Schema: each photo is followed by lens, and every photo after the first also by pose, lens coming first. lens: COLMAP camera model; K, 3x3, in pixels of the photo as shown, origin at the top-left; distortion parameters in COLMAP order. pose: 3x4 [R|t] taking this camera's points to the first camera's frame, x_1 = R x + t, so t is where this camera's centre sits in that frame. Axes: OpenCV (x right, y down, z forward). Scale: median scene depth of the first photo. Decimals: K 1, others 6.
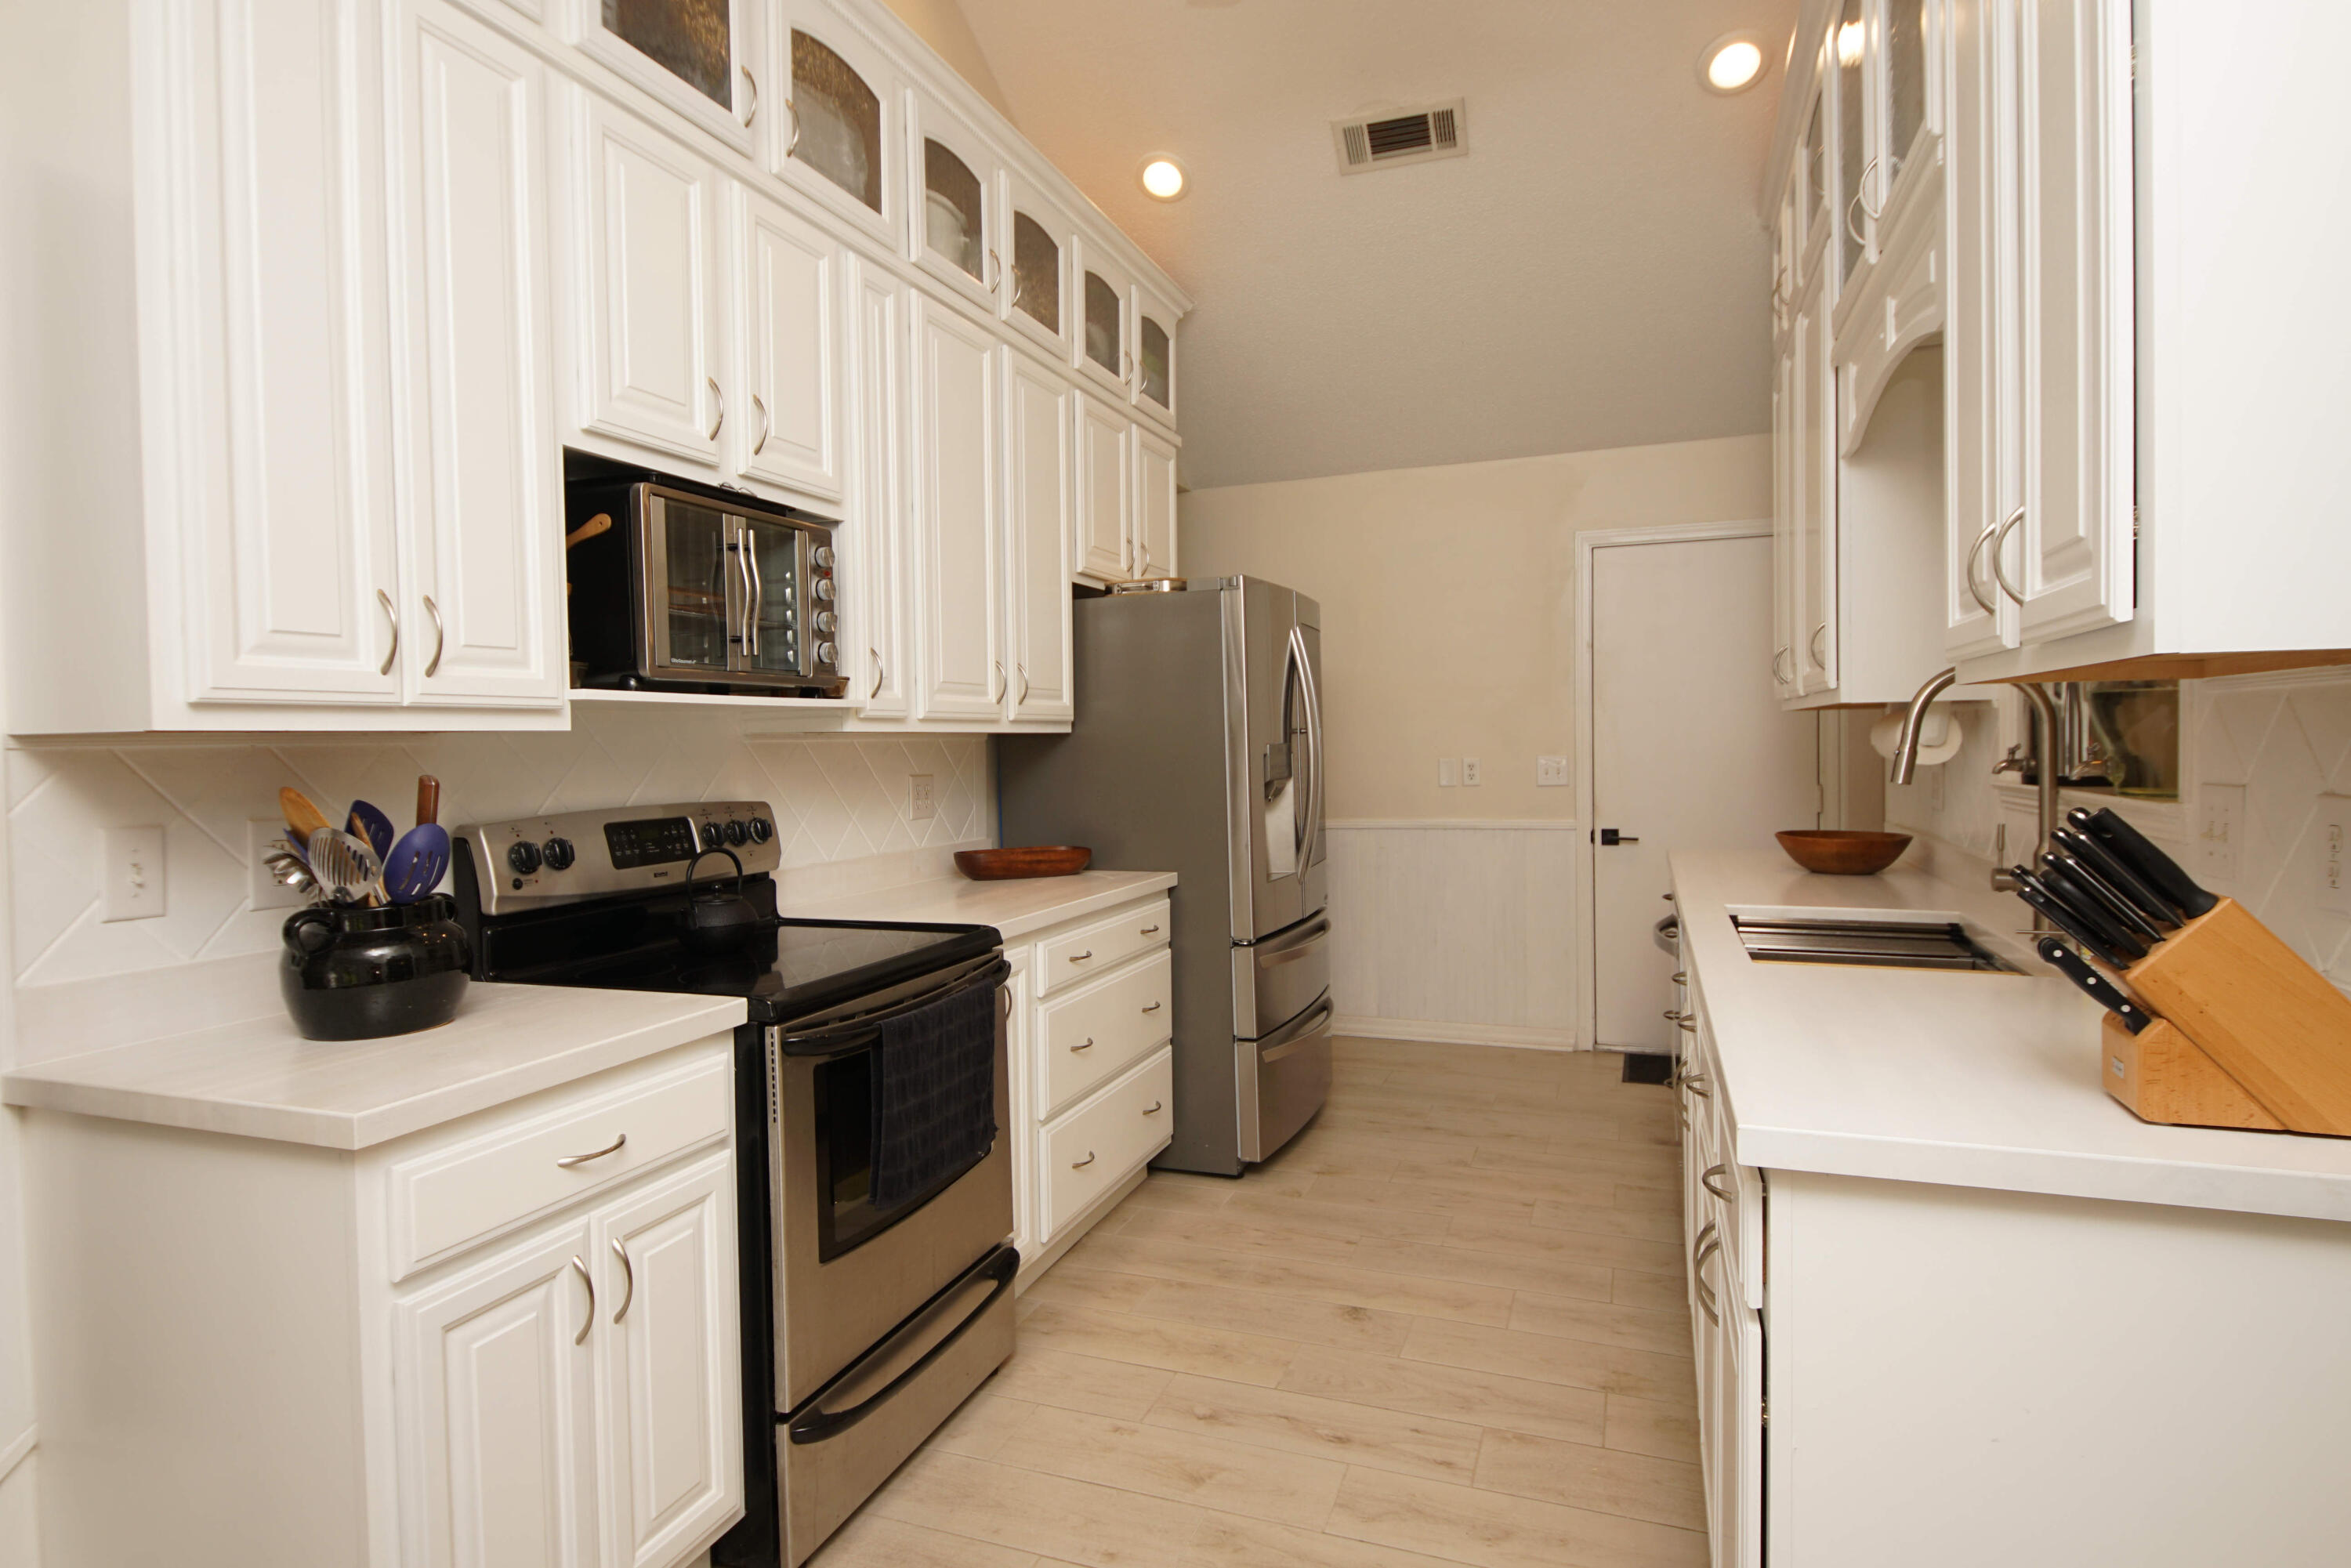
lens RADIAL K [[1259.5, 0, 1151.4], [0, 1259.5, 770.1], [0, 0, 1]] dist [0.027487, -0.028349]
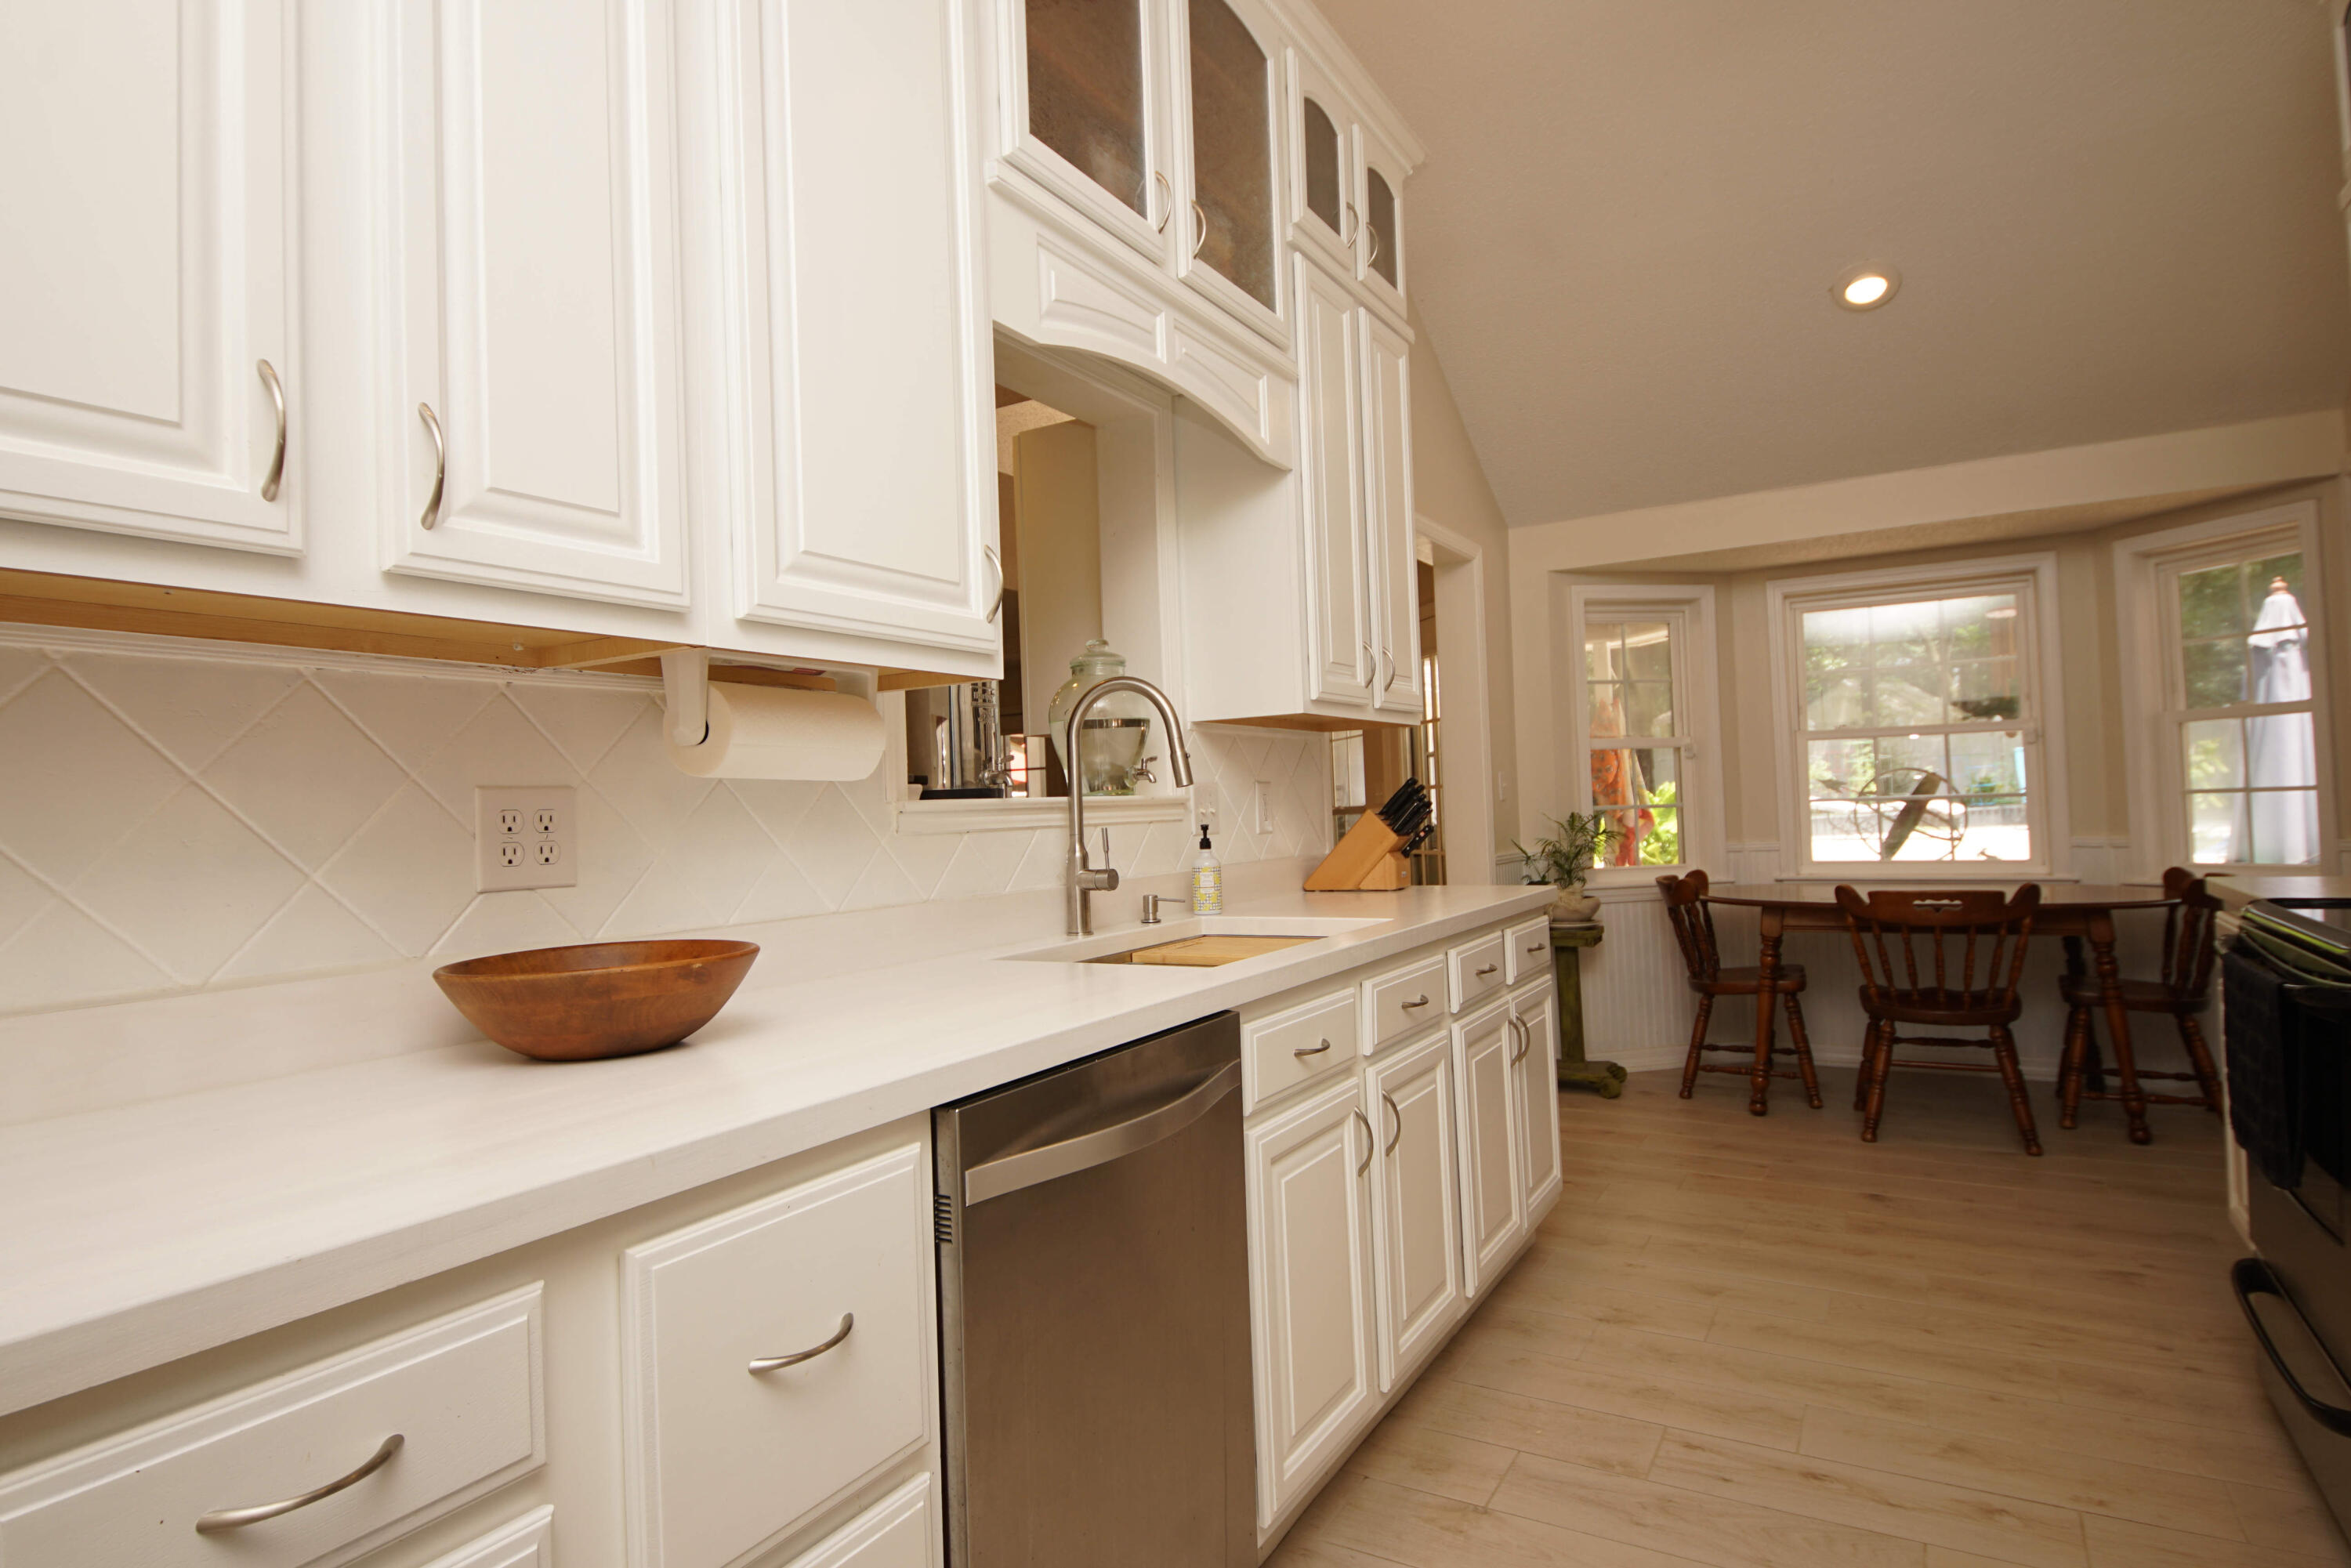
lens RADIAL K [[1259.5, 0, 1151.4], [0, 1259.5, 770.1], [0, 0, 1]] dist [0.027487, -0.028349]
pose [[-0.981858, 0.058141, 0.180484, 0.346751], [0.057295, 0.998308, -0.009900, 0.004803], [-0.180754, 0.000621, -0.983528, 1.624663]]
